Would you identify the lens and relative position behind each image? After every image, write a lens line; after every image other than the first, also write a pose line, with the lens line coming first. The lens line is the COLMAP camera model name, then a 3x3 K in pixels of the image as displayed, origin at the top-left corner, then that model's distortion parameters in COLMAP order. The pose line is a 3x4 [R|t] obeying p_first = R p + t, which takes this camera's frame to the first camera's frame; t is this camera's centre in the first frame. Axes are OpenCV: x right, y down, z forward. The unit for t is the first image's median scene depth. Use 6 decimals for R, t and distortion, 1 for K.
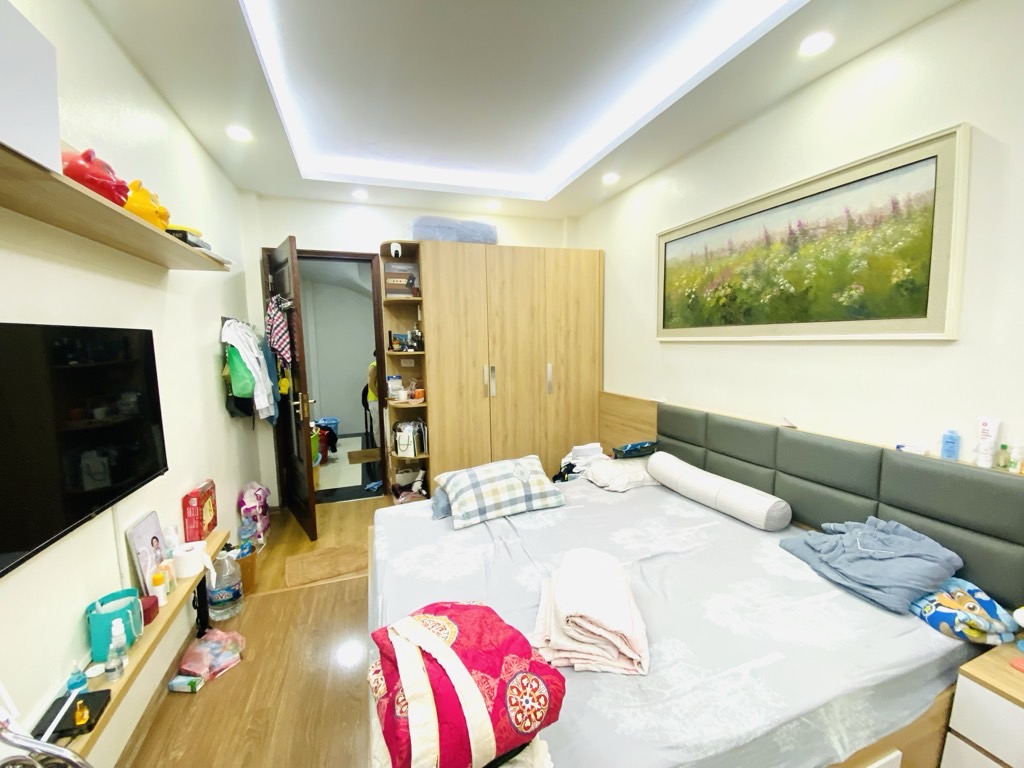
lens RADIAL K [[416.0, 0, 511.6], [0, 416.0, 385.6], [0, 0, 1]] dist [0.012396, -0.015524]
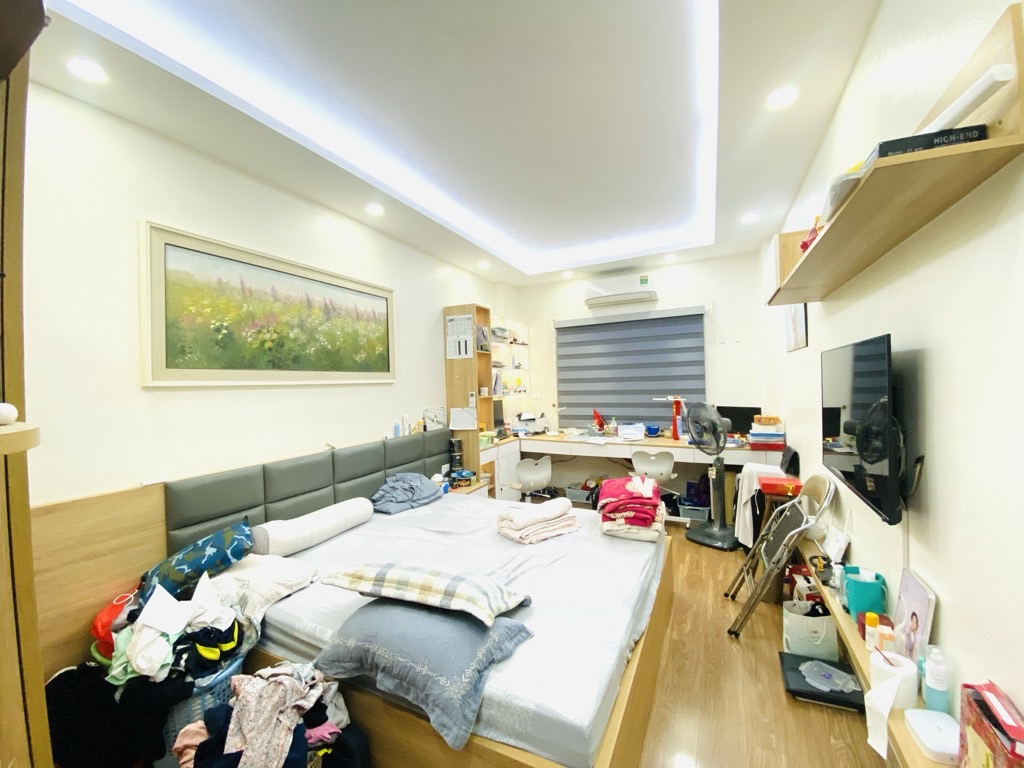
lens RADIAL K [[416.0, 0, 505.4], [0, 416.0, 382.9], [0, 0, 1]] dist [0.012396, -0.015524]
pose [[-0.696703, 0.033227, 0.716590, -0.610061], [0.113425, 0.991463, 0.064305, -0.119557], [-0.708336, 0.126081, -0.694524, 1.362276]]
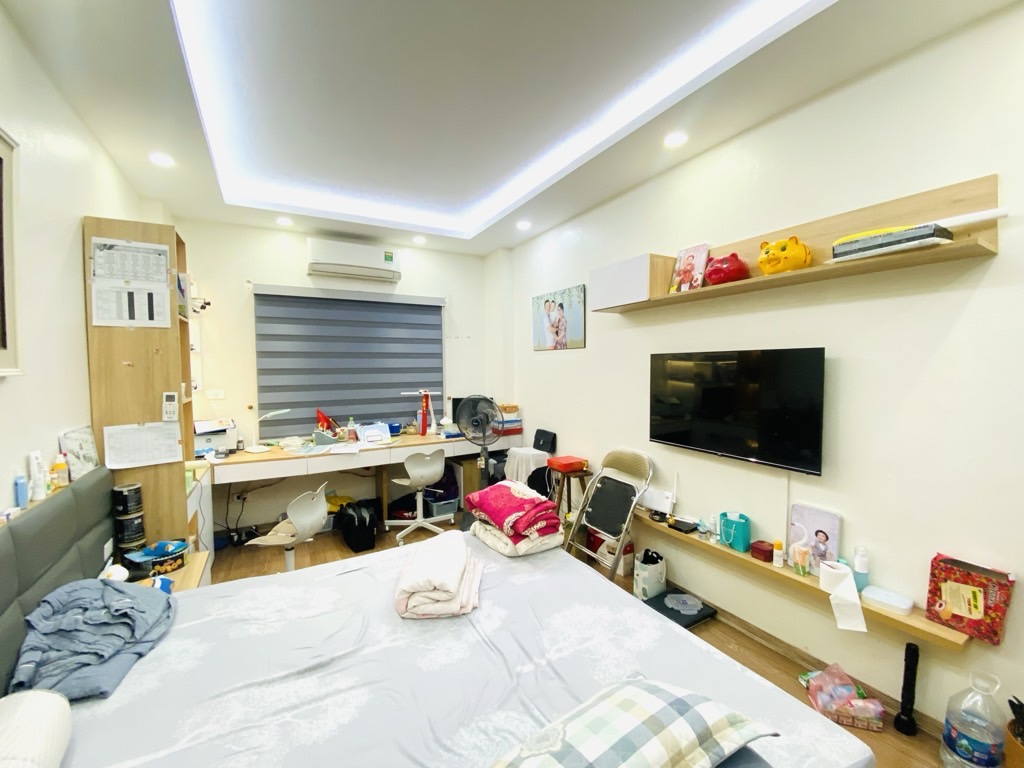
lens RADIAL K [[416.0, 0, 512.4], [0, 416.0, 387.0], [0, 0, 1]] dist [0.012396, -0.015524]
pose [[-0.981262, 0.031812, -0.190034, 0.059514], [0.000981, 0.987088, 0.160176, -0.142109], [0.192676, 0.156988, -0.968623, 1.310629]]
